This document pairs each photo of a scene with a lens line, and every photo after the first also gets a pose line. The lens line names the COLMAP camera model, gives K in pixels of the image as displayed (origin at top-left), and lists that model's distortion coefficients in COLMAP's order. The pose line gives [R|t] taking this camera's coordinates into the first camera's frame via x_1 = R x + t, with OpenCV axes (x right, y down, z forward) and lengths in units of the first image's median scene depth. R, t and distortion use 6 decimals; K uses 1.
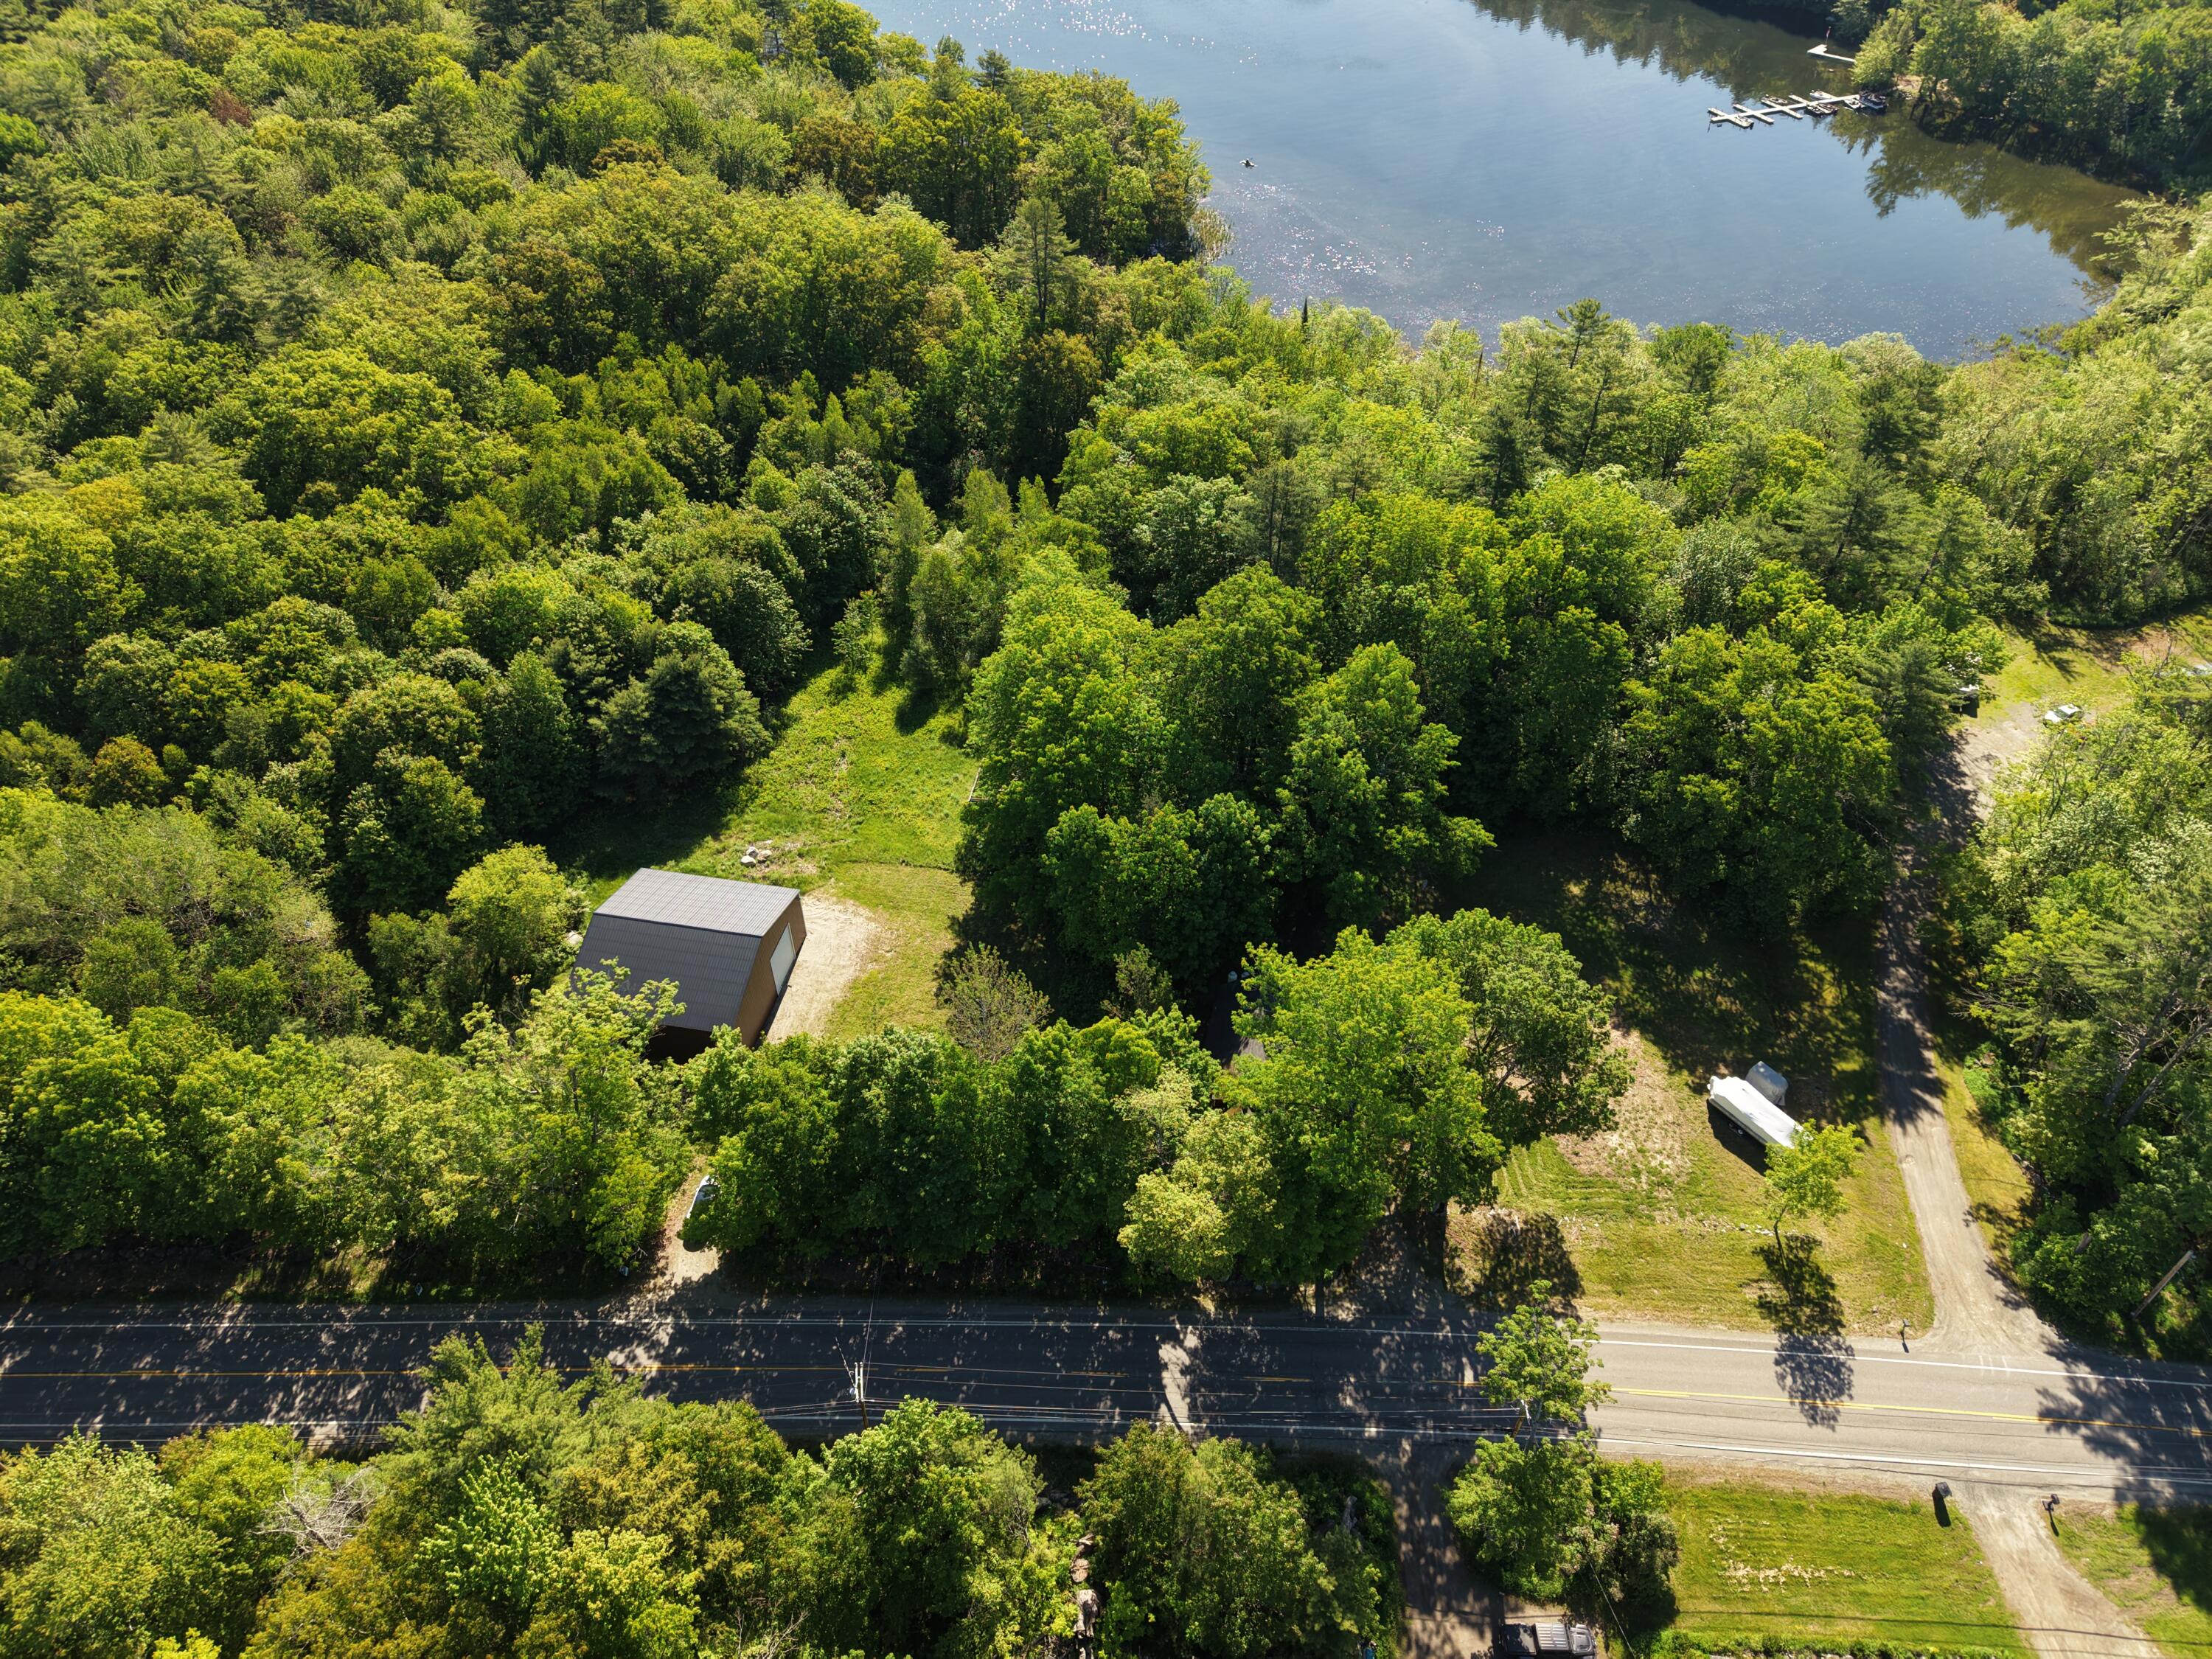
lens RADIAL K [[1486.5, 0, 1120.4], [0, 1486.5, 837.5], [0, 0, 1]] dist [0.020941, -0.017318]
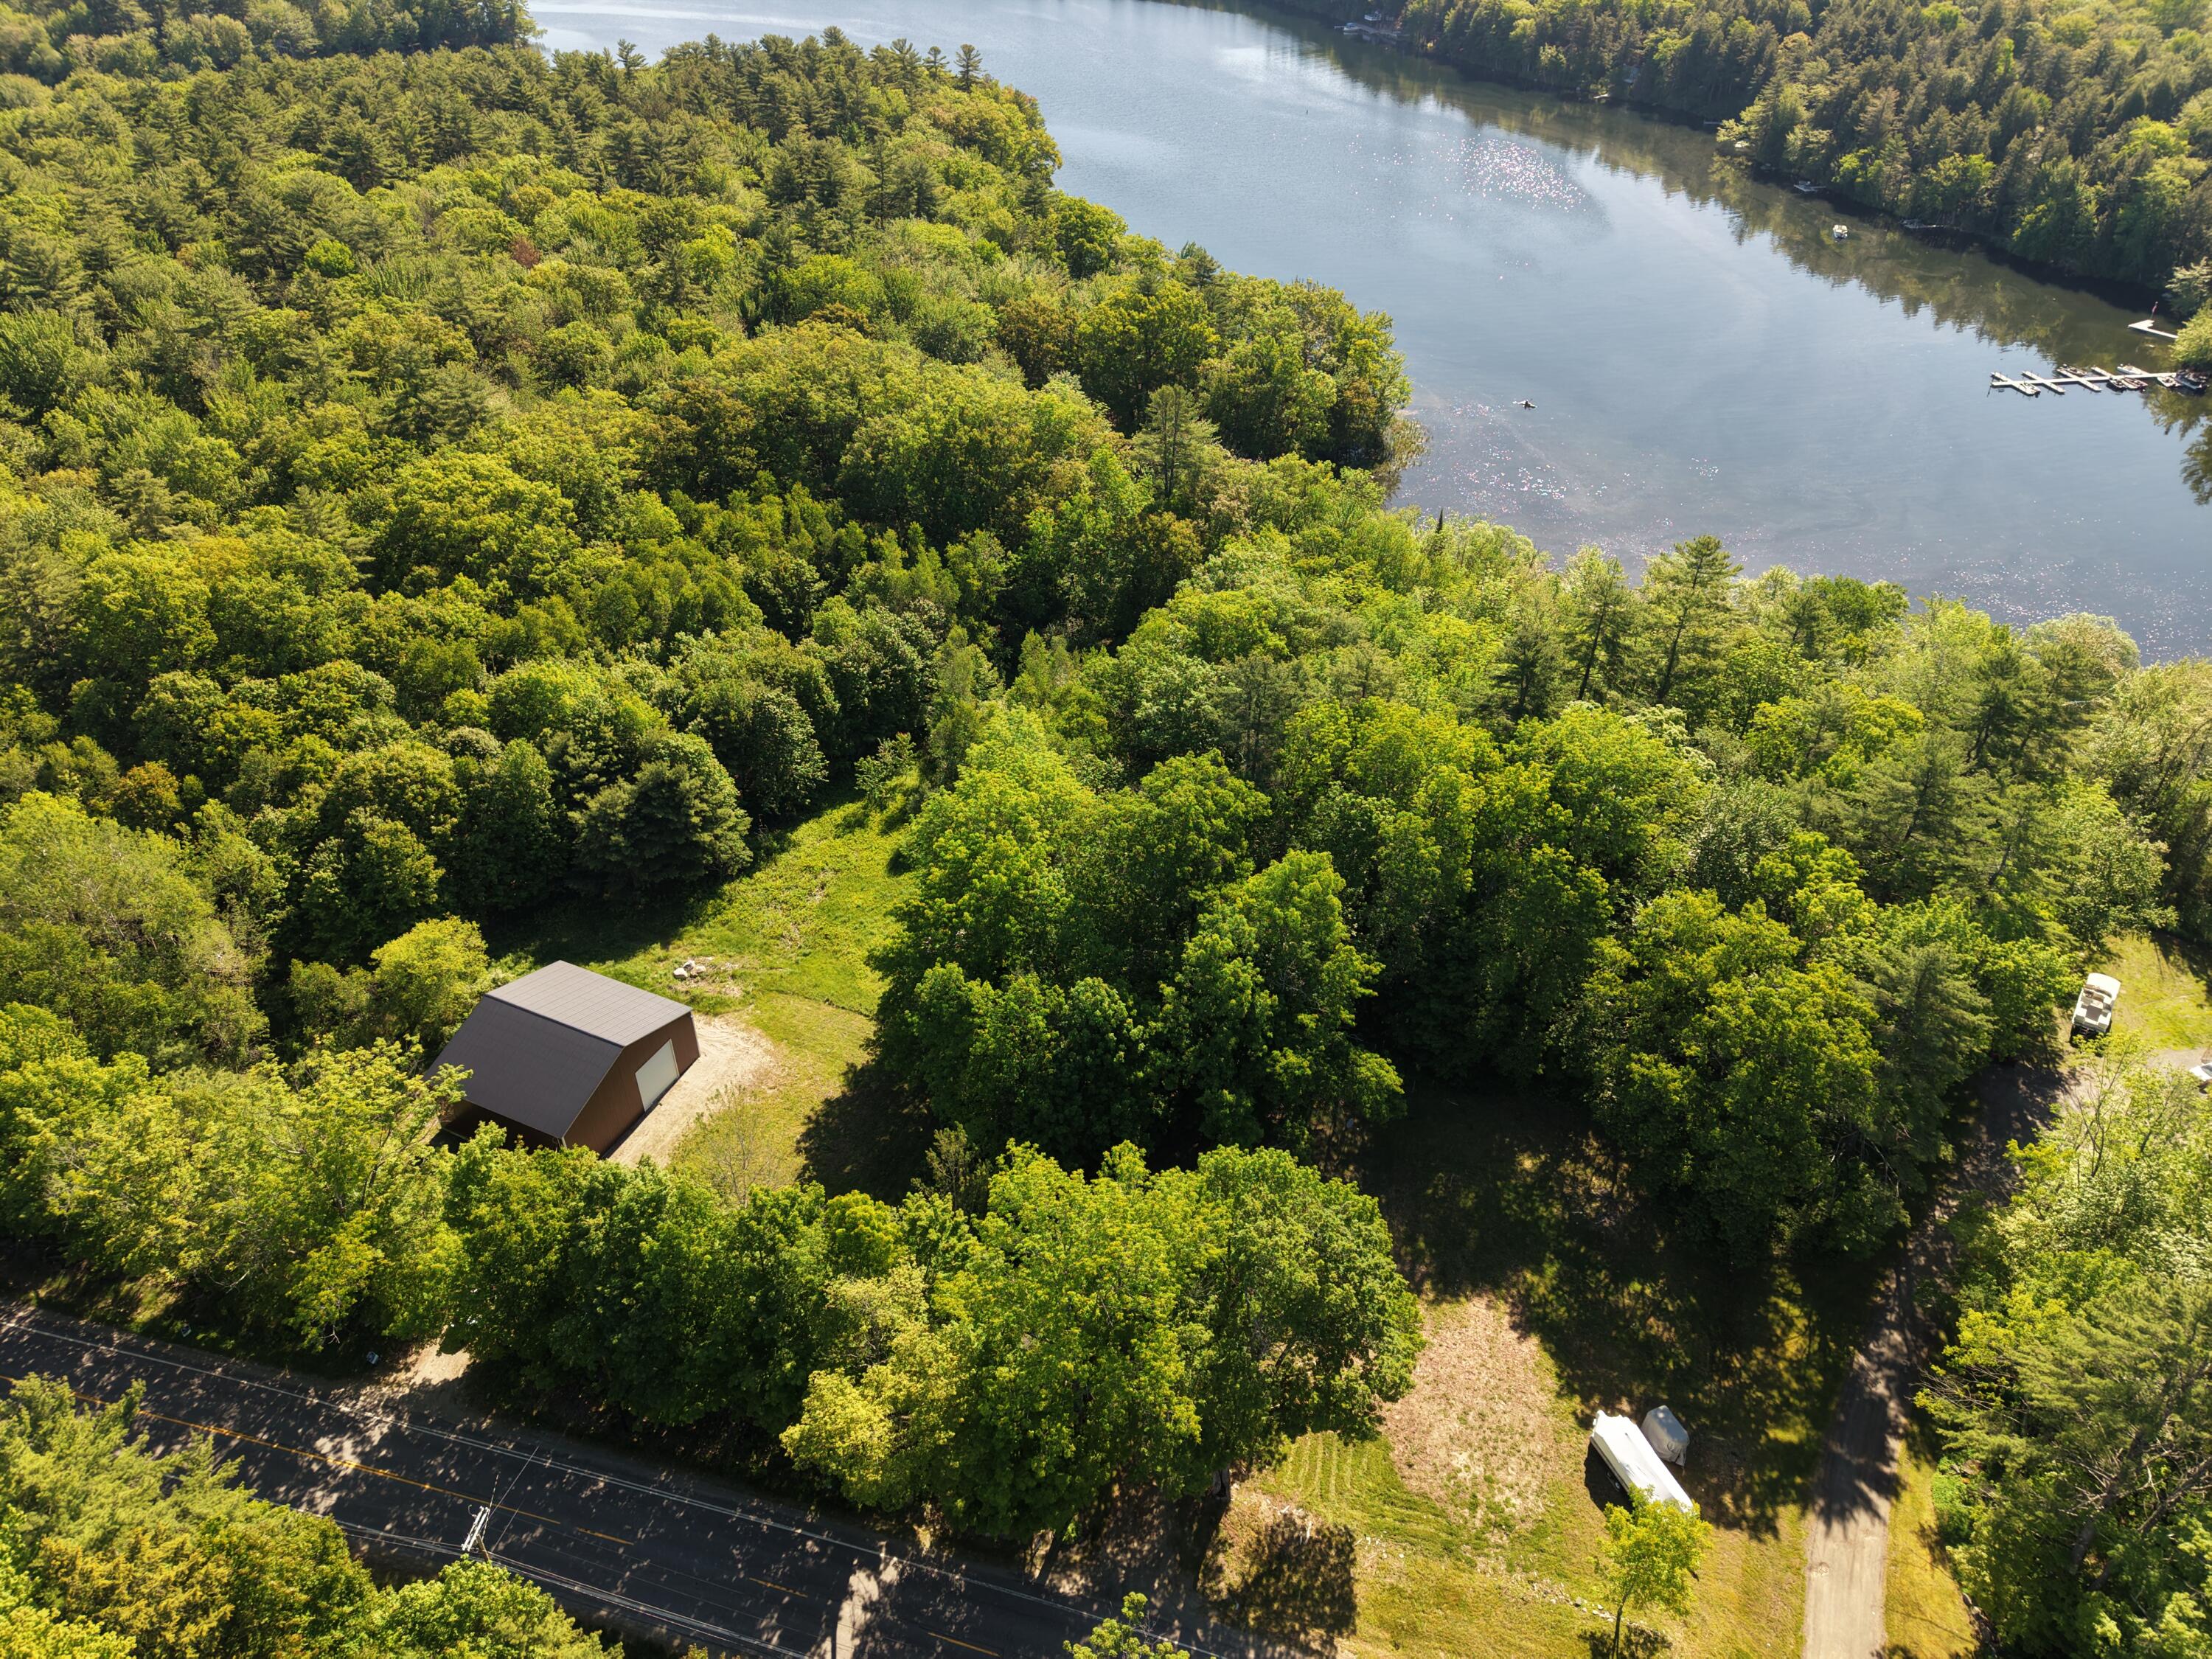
lens RADIAL K [[1486.5, 0, 1122.5], [0, 1486.5, 836.2], [0, 0, 1]] dist [0.020941, -0.017318]
pose [[0.967986, 0.149054, -0.201956, 0.230080], [-0.173320, 0.978898, -0.108254, -0.017895], [0.181558, 0.139791, 0.973394, 0.071235]]
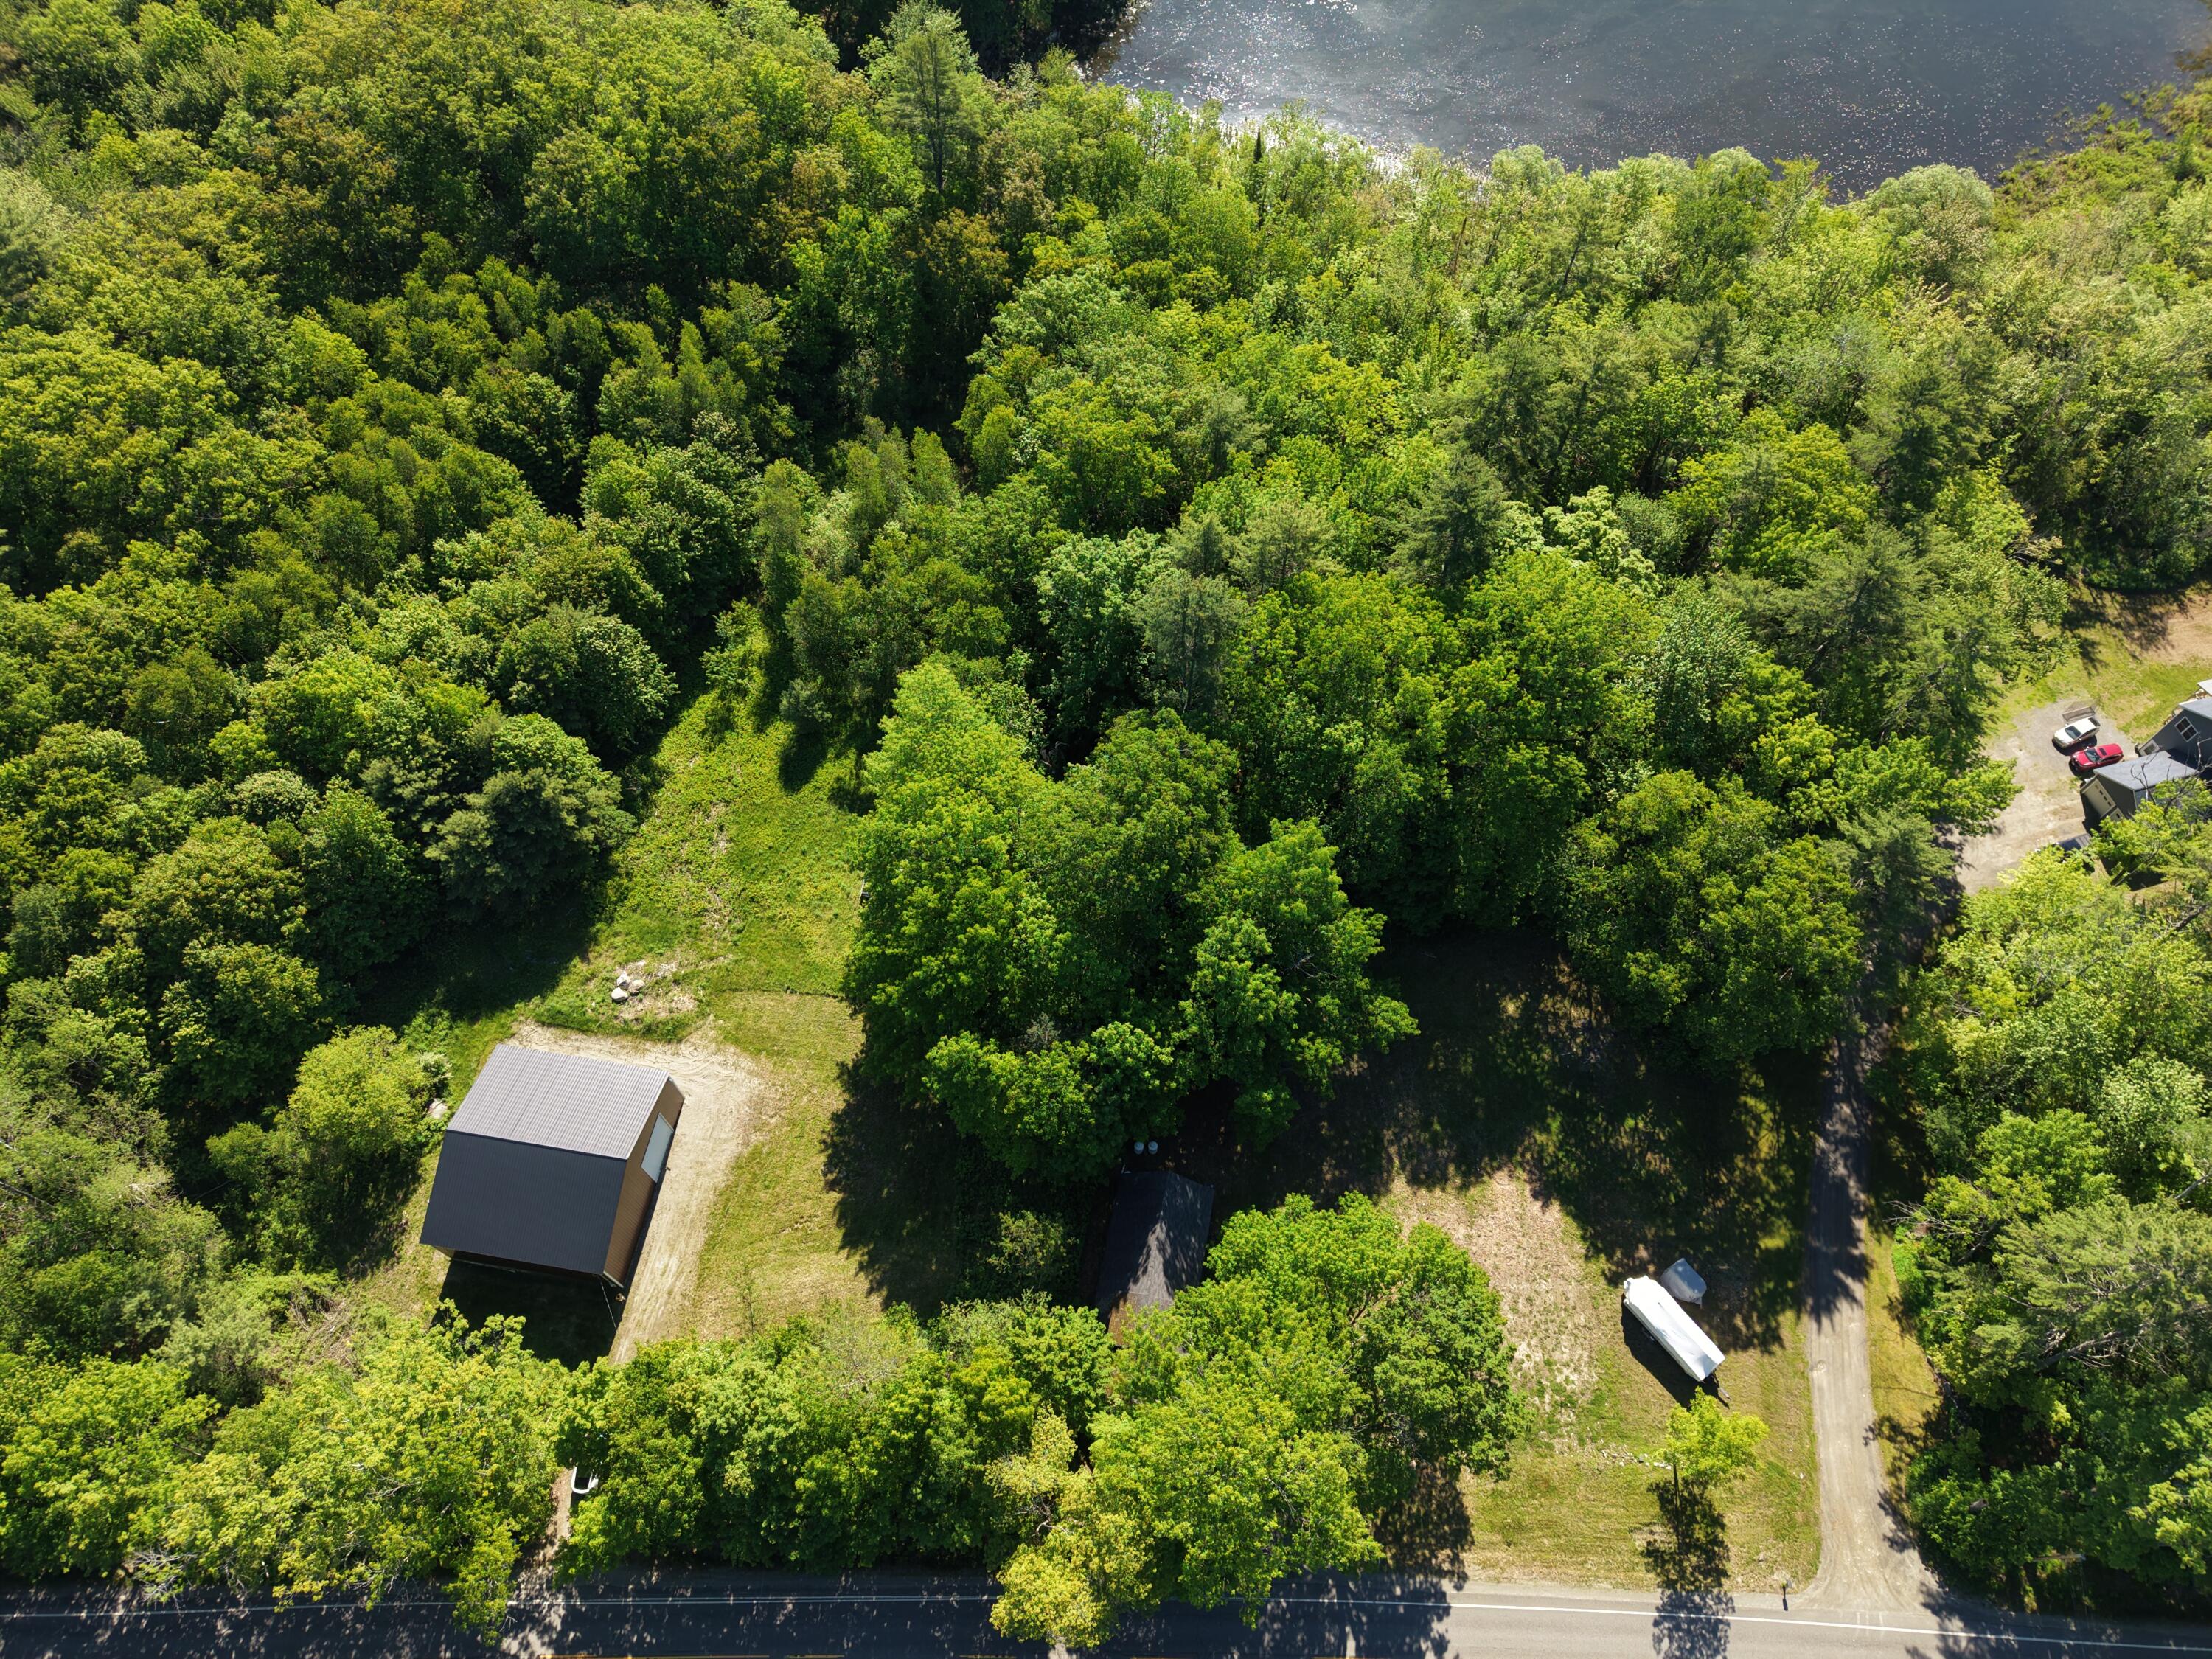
lens RADIAL K [[1486.5, 0, 1114.5], [0, 1486.5, 827.6], [0, 0, 1]] dist [0.020941, -0.017318]
pose [[0.999919, -0.012723, -0.000292, 0.060901], [0.012237, 0.954890, 0.296708, -0.364184], [-0.003496, -0.296687, 0.954968, 0.148205]]
